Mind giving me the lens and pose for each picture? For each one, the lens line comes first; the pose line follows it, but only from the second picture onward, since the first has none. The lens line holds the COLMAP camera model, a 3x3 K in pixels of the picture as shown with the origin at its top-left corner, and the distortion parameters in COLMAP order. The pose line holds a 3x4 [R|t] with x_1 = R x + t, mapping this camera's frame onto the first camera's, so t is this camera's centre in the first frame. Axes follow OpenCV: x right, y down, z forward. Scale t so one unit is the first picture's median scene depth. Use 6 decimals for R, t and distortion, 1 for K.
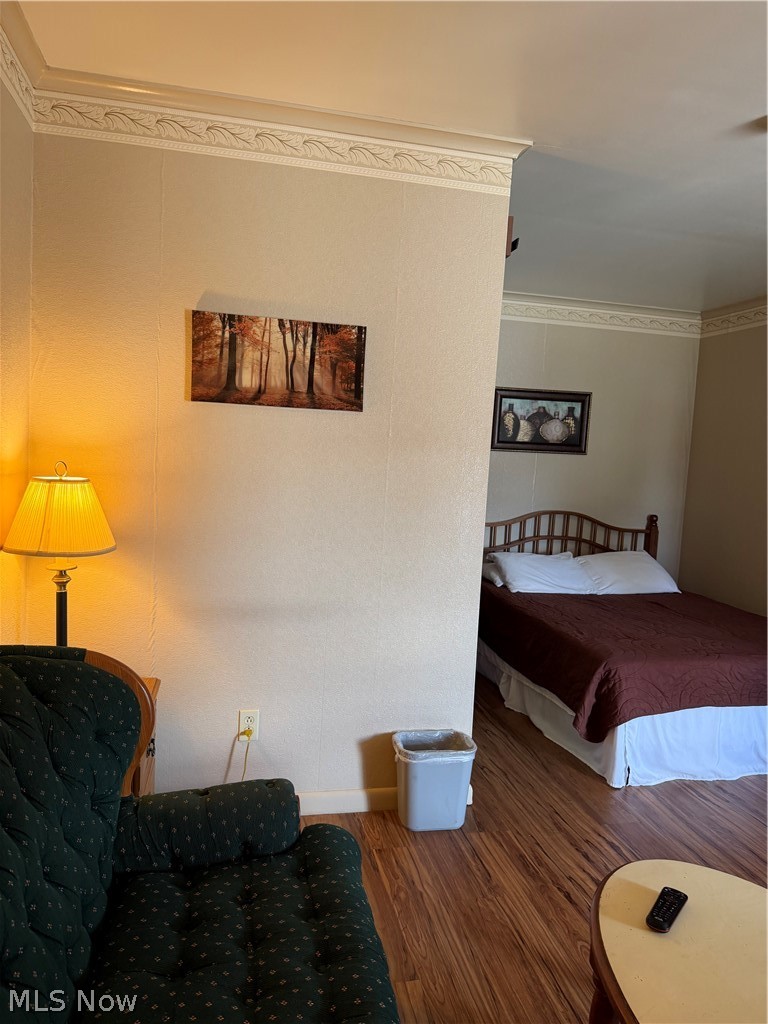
lens RADIAL K [[724.7, 0, 389.2], [0, 724.7, 511.8], [0, 0, 1]] dist [0.050624, -0.039843]
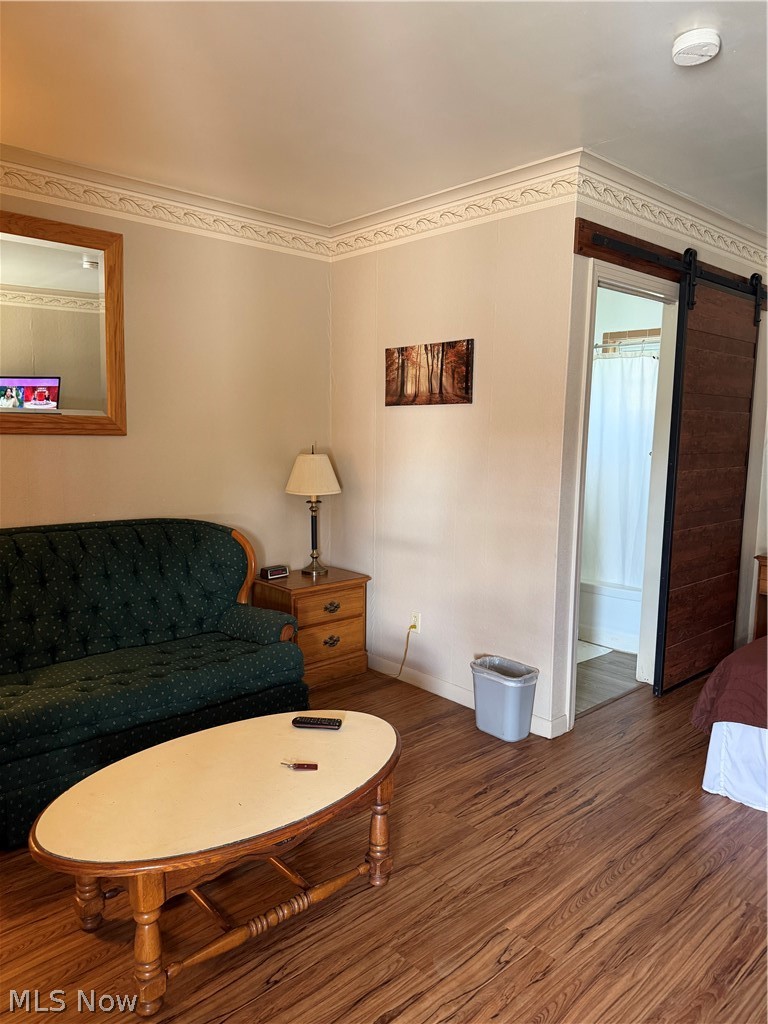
lens RADIAL K [[724.7, 0, 388.9], [0, 724.7, 511.6], [0, 0, 1]] dist [0.050624, -0.039843]
pose [[0.478346, 0.053276, -0.876554, 1.097965], [-0.056752, 0.997947, 0.029683, 0.029696], [0.876335, 0.035547, 0.480388, 0.246036]]
